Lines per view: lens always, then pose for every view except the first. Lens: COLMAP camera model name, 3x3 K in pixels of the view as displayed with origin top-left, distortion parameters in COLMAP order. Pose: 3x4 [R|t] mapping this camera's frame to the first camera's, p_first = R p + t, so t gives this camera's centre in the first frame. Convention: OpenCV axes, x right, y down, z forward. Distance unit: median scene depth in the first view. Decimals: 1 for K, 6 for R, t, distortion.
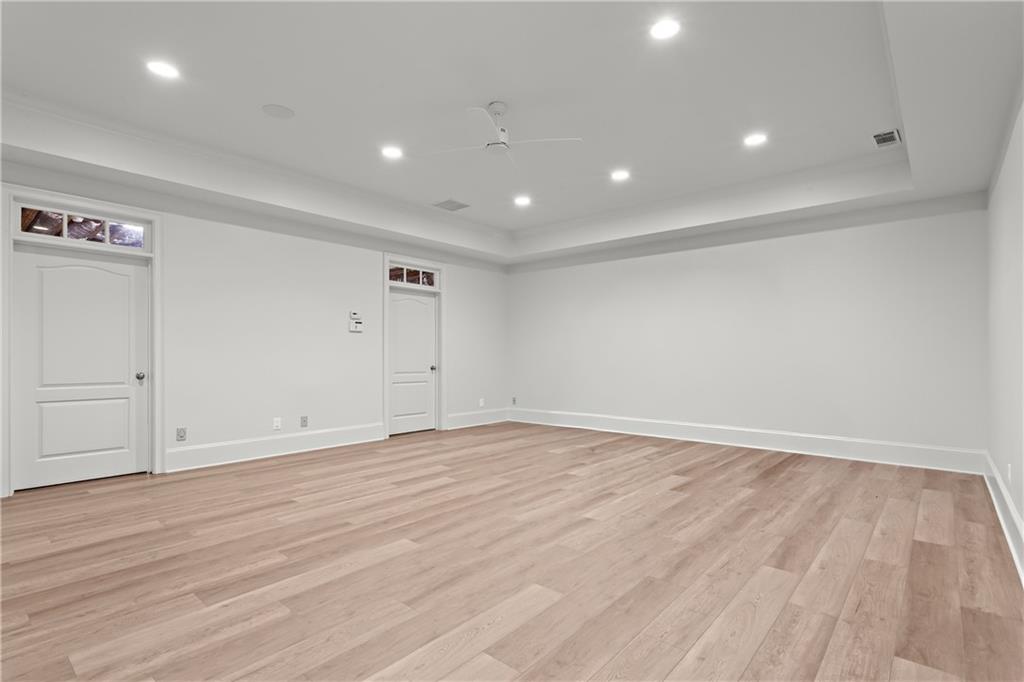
lens RADIAL K [[491.2, 0, 511.9], [0, 491.2, 345.5], [0, 0, 1]] dist [-0.003569, 0.001792]
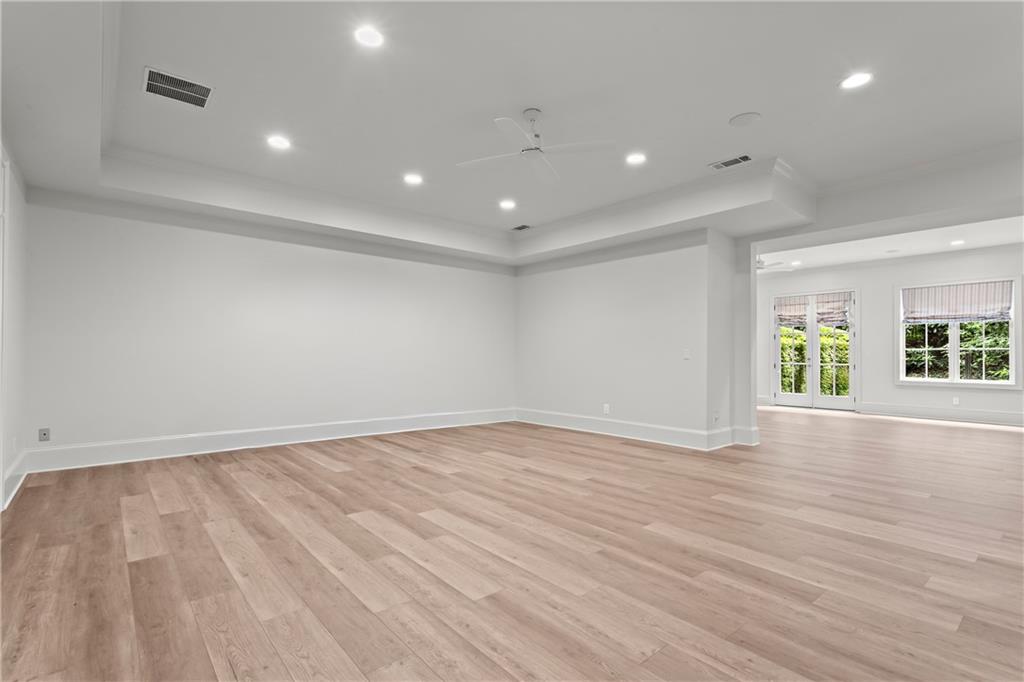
lens RADIAL K [[491.2, 0, 512.0], [0, 491.2, 345.4], [0, 0, 1]] dist [-0.003569, 0.001792]
pose [[0.150704, 0.019799, 0.988381, -1.214277], [-0.024939, 0.999557, -0.016220, 0.020145], [-0.988264, -0.022205, 0.151131, 1.033090]]
